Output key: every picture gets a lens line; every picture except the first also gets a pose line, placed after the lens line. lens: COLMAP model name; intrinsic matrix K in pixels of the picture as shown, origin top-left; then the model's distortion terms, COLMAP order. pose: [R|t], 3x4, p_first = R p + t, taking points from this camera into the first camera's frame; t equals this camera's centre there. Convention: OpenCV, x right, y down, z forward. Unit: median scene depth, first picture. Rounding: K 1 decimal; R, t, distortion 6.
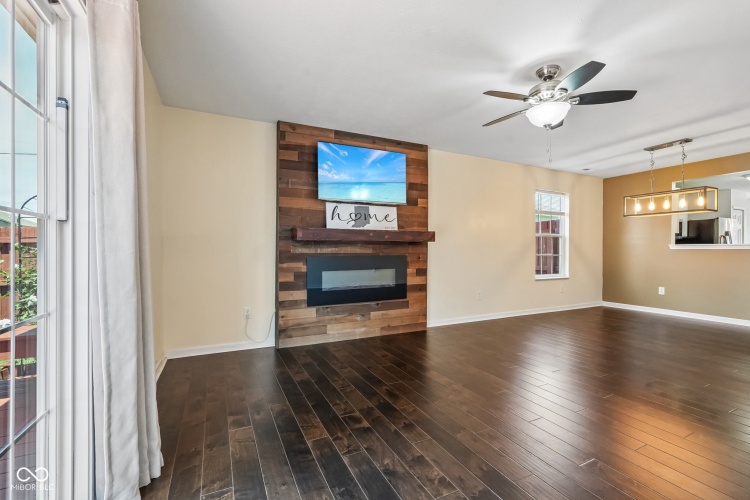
lens RADIAL K [[336.7, 0, 381.3], [0, 336.7, 252.2], [0, 0, 1]] dist [-0.008740, 0.003538]
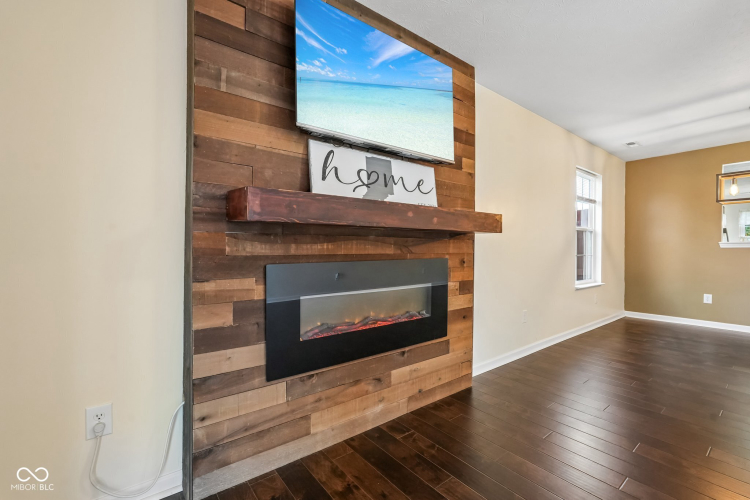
lens RADIAL K [[336.7, 0, 378.6], [0, 336.7, 250.2], [0, 0, 1]] dist [-0.008740, 0.003538]
pose [[0.980422, -0.000241, 0.196906, -0.151258], [0.000528, 0.999999, -0.001408, -0.002392], [-0.196905, 0.001484, 0.980421, 0.512469]]
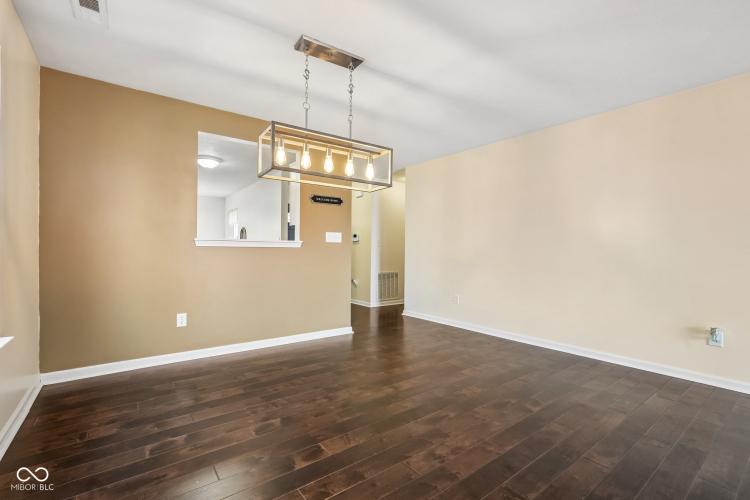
lens RADIAL K [[336.7, 0, 373.5], [0, 336.7, 249.7], [0, 0, 1]] dist [-0.008740, 0.003538]
pose [[-0.156294, -0.002209, 0.987708, 0.340521], [-0.004021, 0.999991, 0.001600, -0.005062], [-0.987702, -0.003722, -0.156301, 1.100969]]
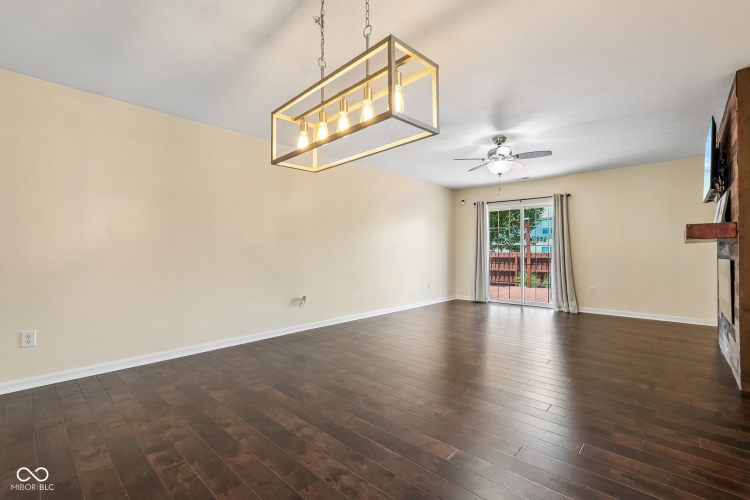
lens RADIAL K [[336.7, 0, 382.5], [0, 336.7, 248.1], [0, 0, 1]] dist [-0.008740, 0.003538]
pose [[-0.935529, -0.009010, -0.353136, 1.034712], [-0.006361, 0.999942, -0.008662, -0.005505], [0.353194, -0.005857, -0.935532, 1.476505]]
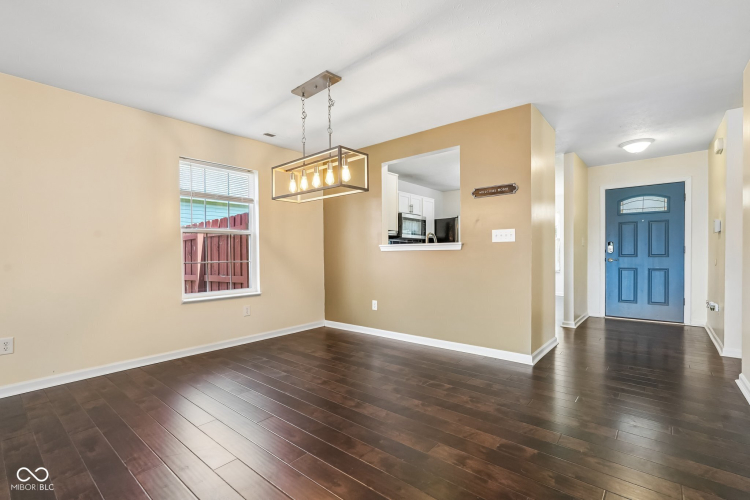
lens RADIAL K [[336.7, 0, 371.9], [0, 336.7, 253.8], [0, 0, 1]] dist [-0.008740, 0.003538]
pose [[0.928279, -0.014252, 0.371612, 0.778833], [0.017835, 0.999822, -0.006206, 0.003455], [-0.371458, 0.012389, 0.928367, 0.411896]]
